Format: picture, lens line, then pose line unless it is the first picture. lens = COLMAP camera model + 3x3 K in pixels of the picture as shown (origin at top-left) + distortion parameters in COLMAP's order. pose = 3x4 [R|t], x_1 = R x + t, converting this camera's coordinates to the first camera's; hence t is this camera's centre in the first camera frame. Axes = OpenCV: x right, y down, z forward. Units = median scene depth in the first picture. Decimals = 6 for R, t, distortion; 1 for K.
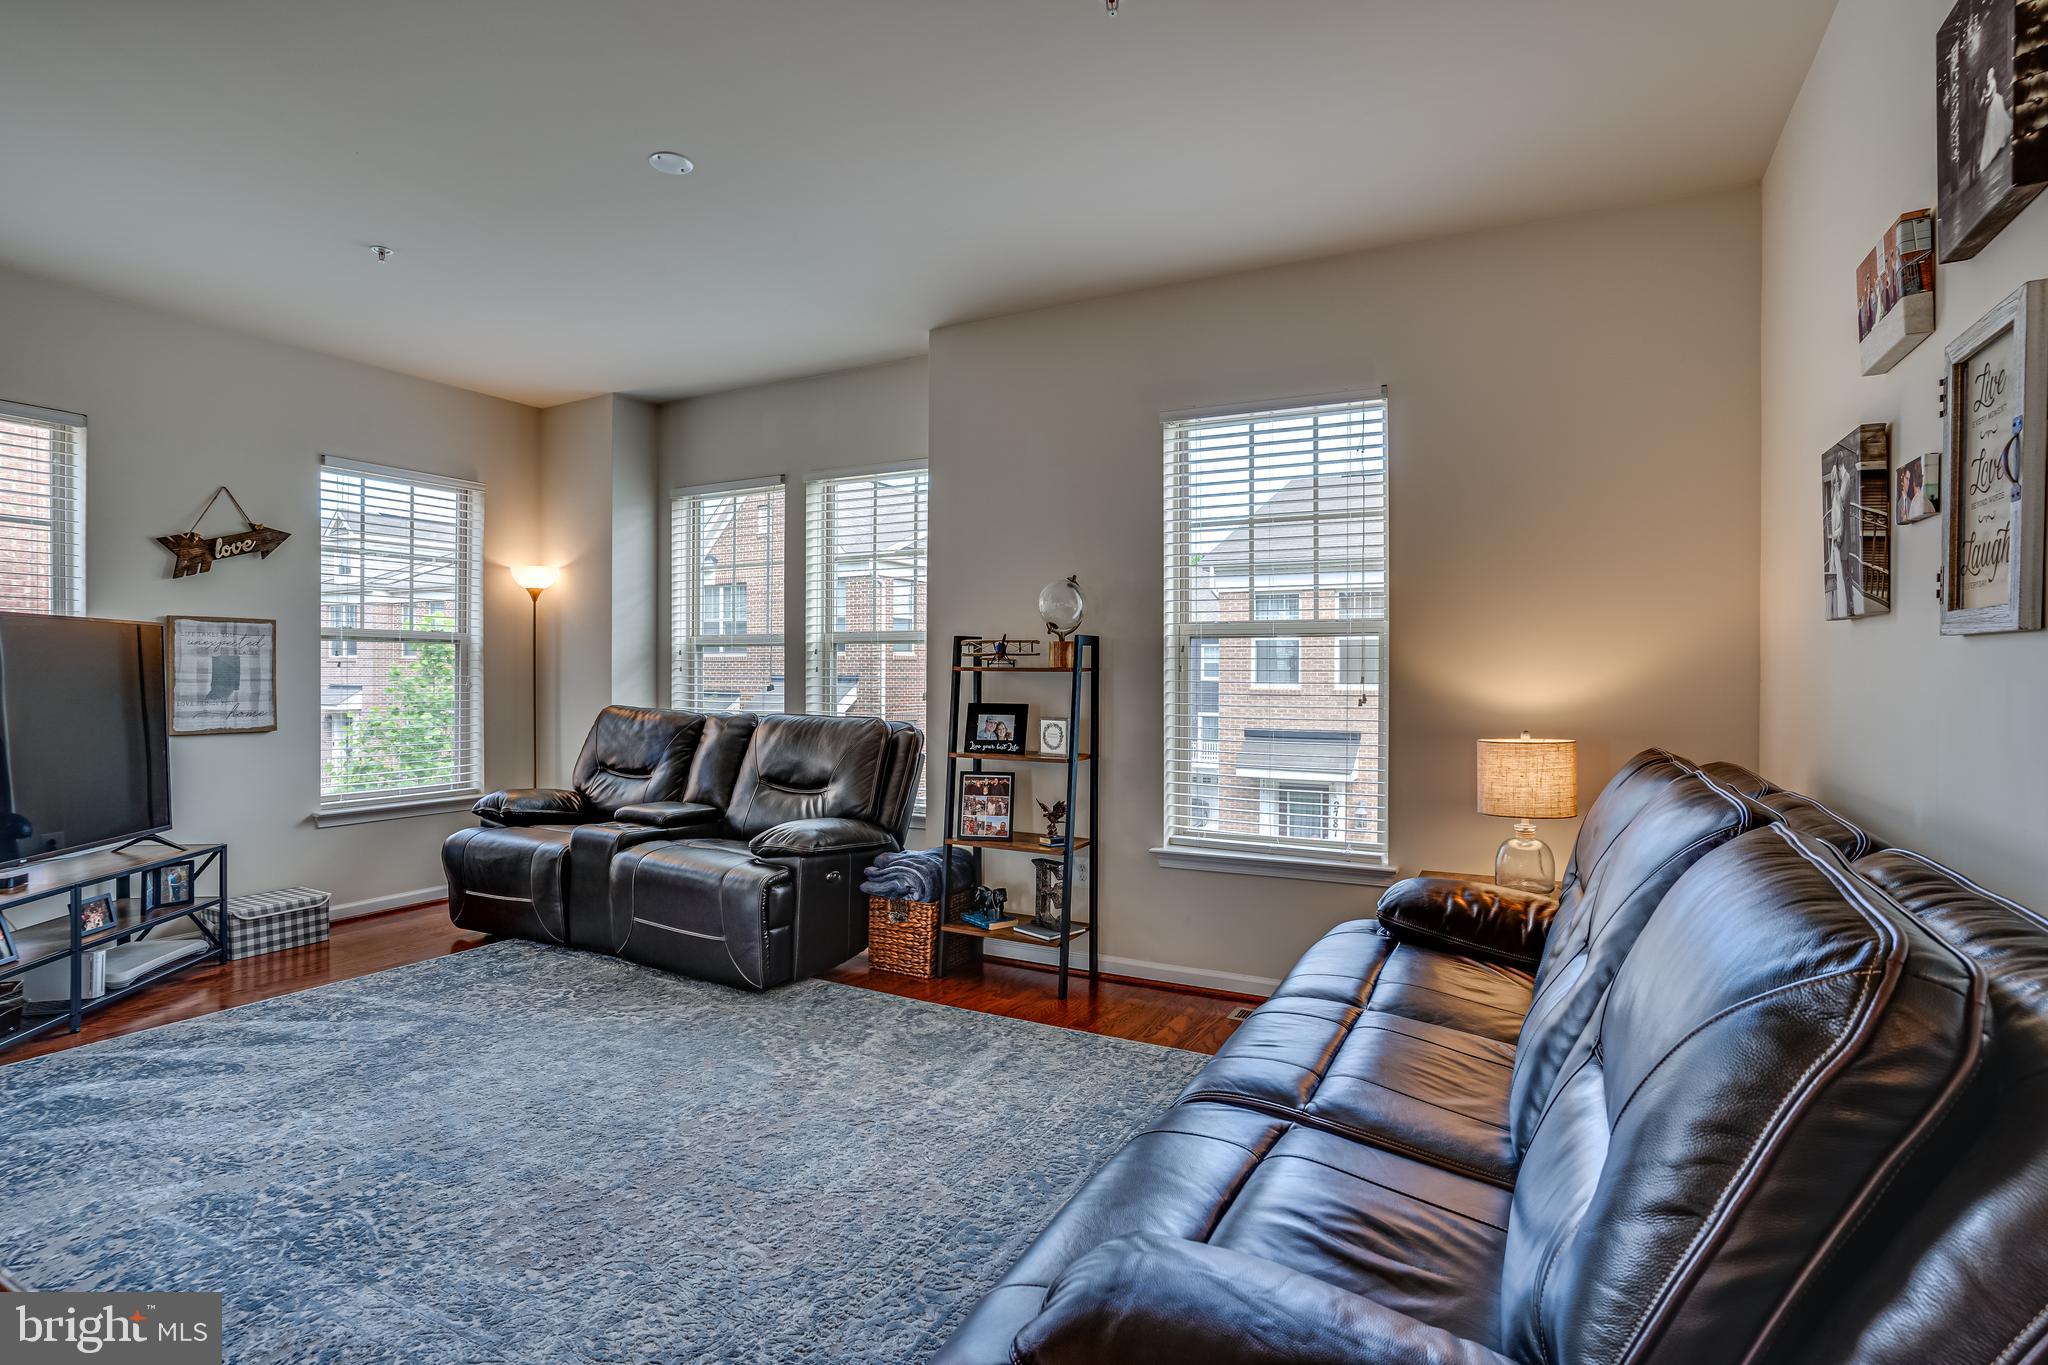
lens RADIAL K [[984.3, 0, 1037.4], [0, 984.3, 676.3], [0, 0, 1]] dist [0.012369, 0.000247]
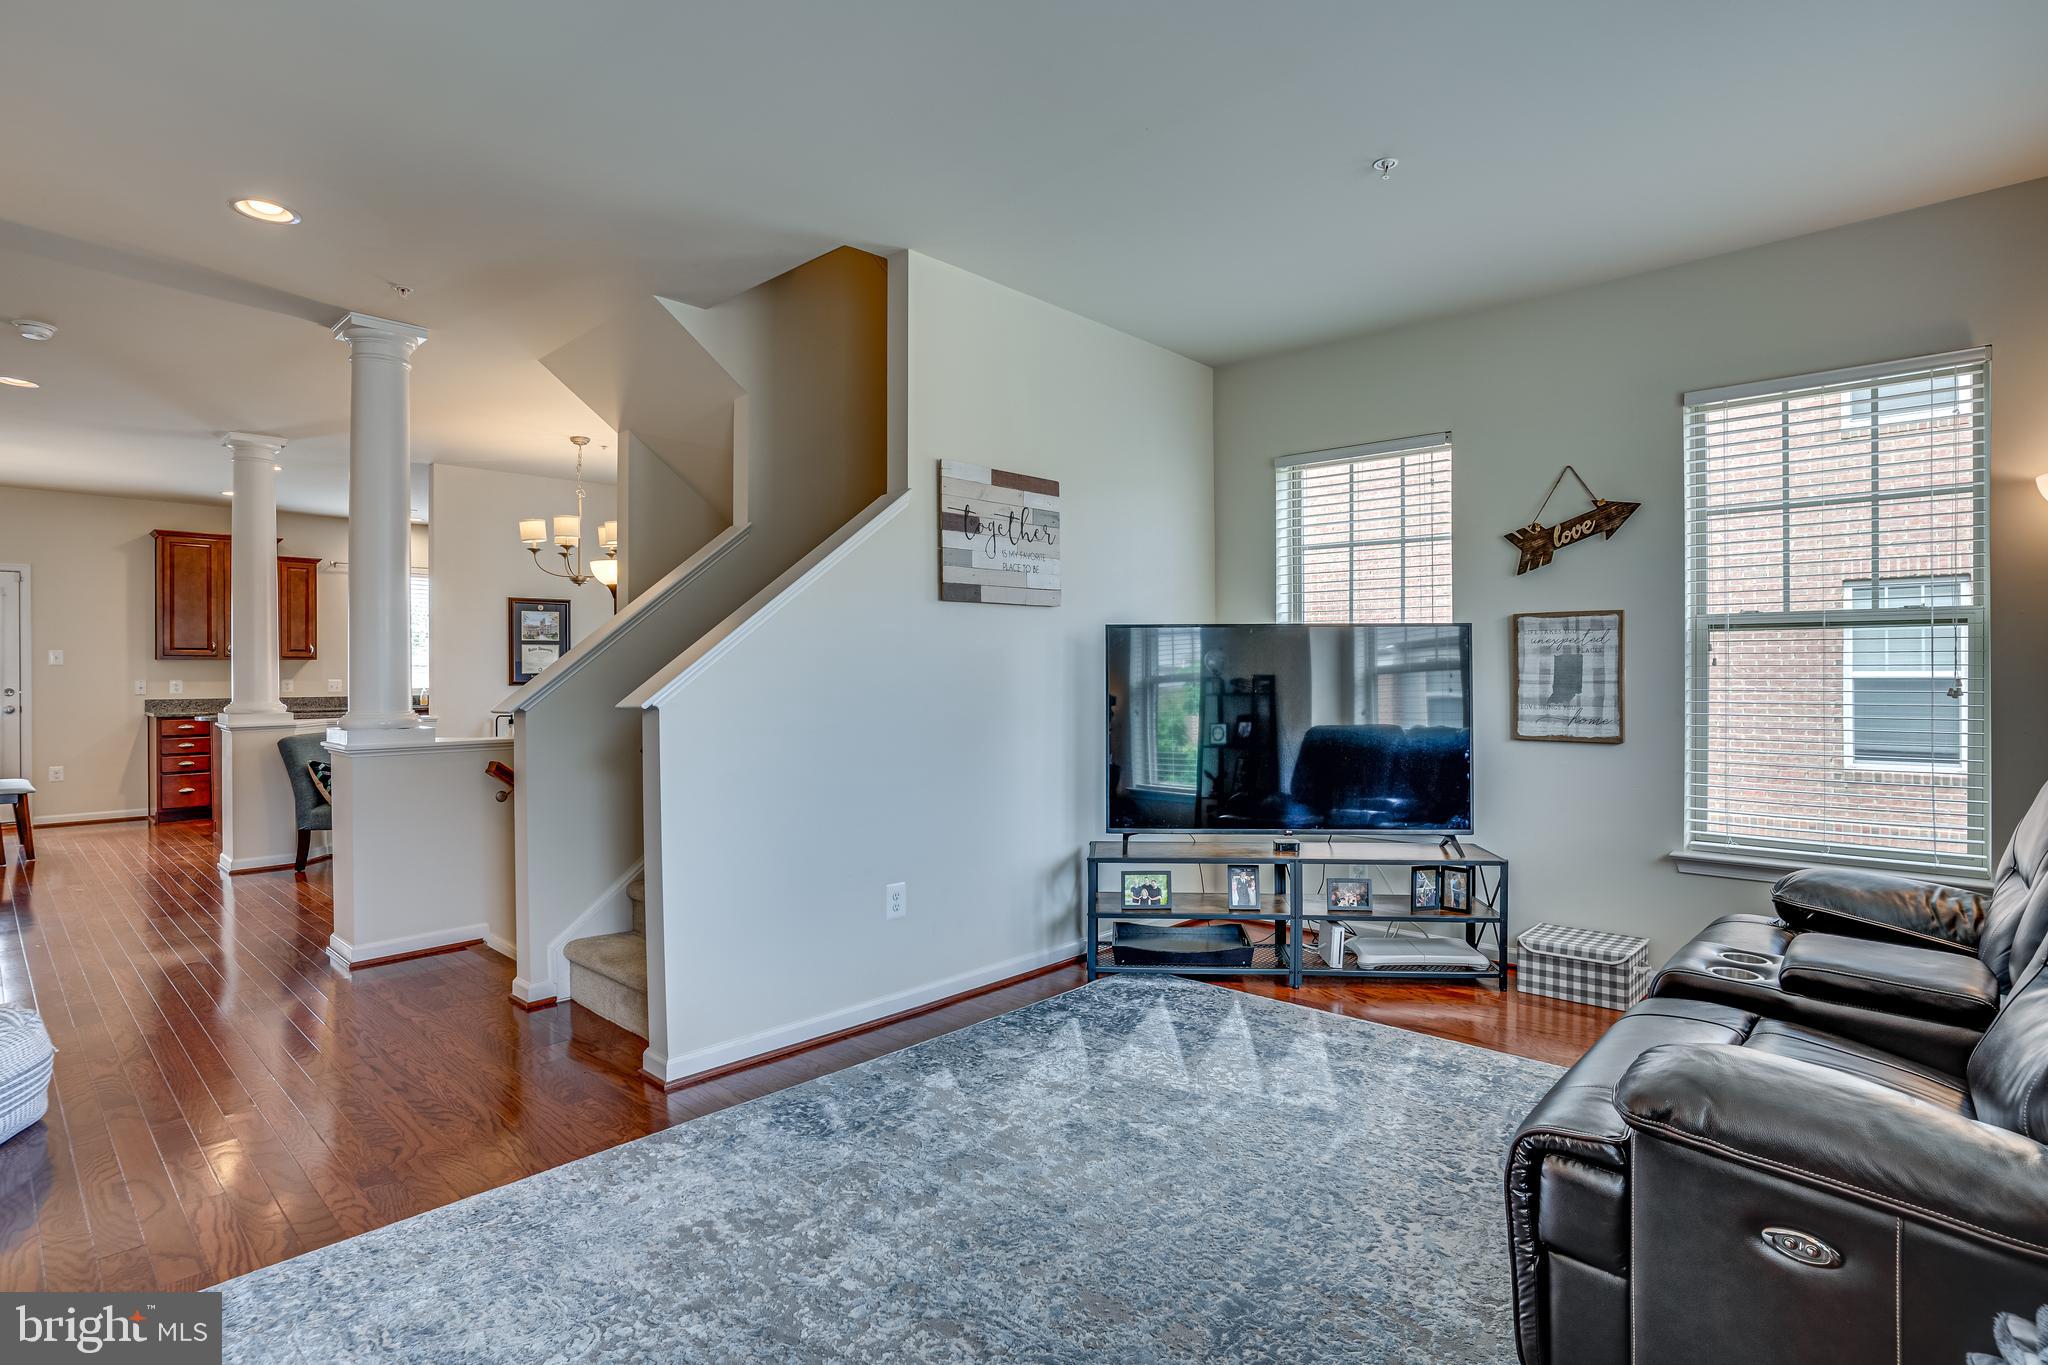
lens RADIAL K [[1034.0, 0, 1056.9], [0, 1034.0, 674.6], [0, 0, 1]] dist [-0.054061, -0.000168]
pose [[-0.258763, -0.005721, -0.965924, 0.191049], [-0.004181, 0.999980, -0.004802, 0.003718], [0.965932, 0.002796, -0.258782, 0.813663]]
